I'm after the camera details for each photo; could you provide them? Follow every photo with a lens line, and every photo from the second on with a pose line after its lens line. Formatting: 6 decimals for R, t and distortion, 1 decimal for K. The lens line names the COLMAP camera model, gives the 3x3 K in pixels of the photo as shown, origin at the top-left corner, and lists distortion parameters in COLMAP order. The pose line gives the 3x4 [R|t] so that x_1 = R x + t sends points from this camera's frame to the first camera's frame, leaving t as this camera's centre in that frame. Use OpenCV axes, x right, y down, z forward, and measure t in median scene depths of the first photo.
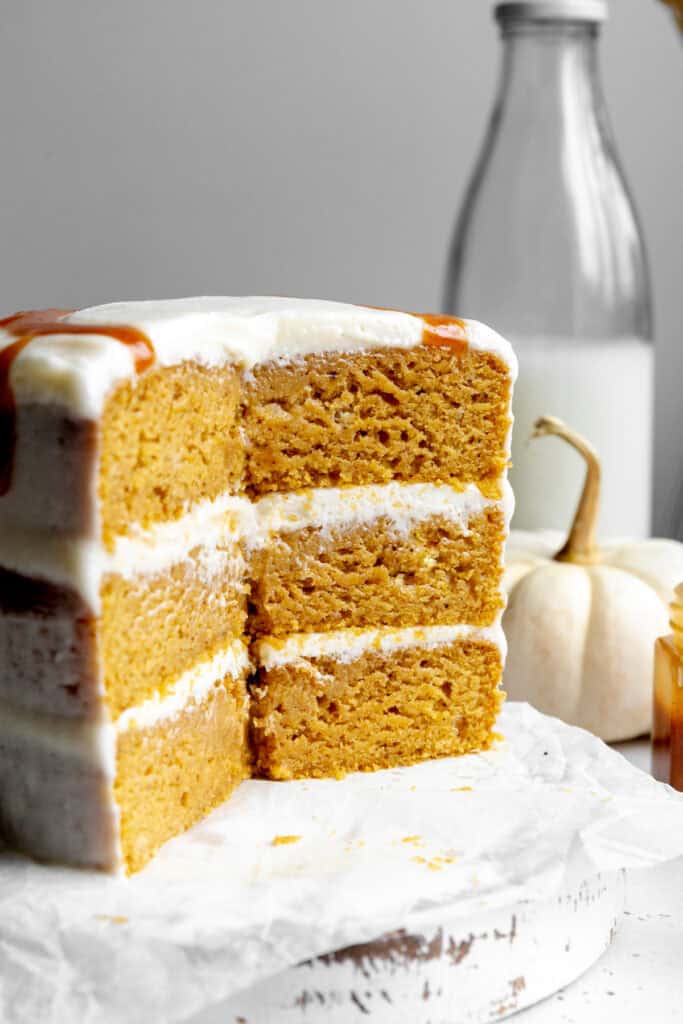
lens RADIAL K [[2041.6, 0, 341.5], [0, 2041.6, 512.0], [0, 0, 1]] dist [-0.033486, -0.138941]
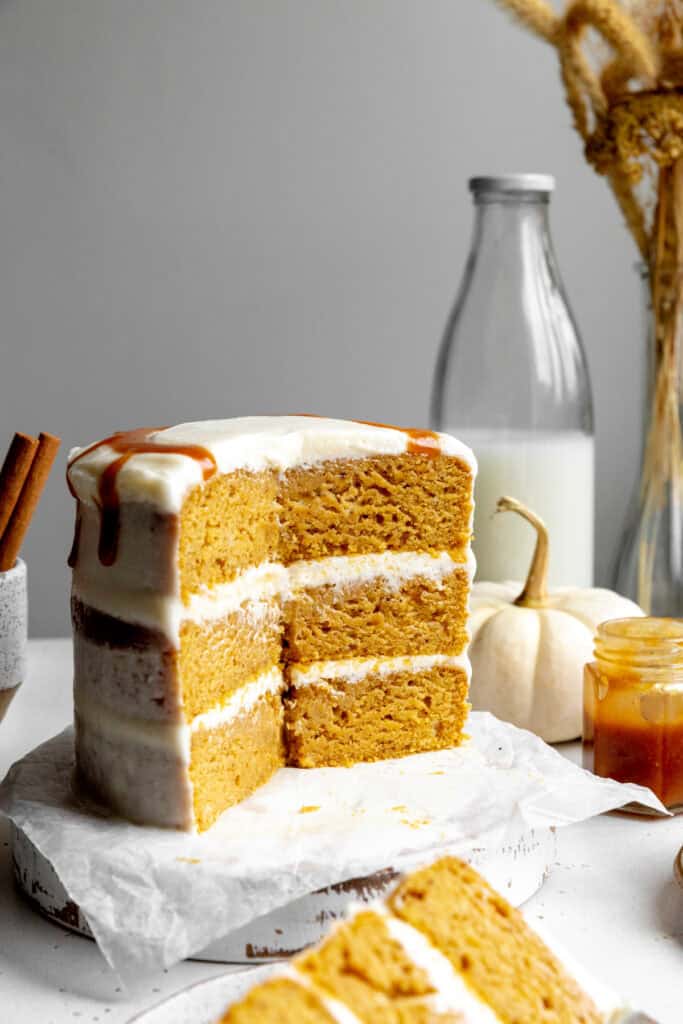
lens RADIAL K [[1639.4, 0, 341.5], [0, 1639.4, 512.0], [0, 0, 1]] dist [0.010588, 0.026136]
pose [[0.999943, -0.004958, -0.009435, 0.005315], [0.004664, 0.999510, -0.030967, -0.007415], [0.009584, 0.030921, 0.999476, -0.116223]]
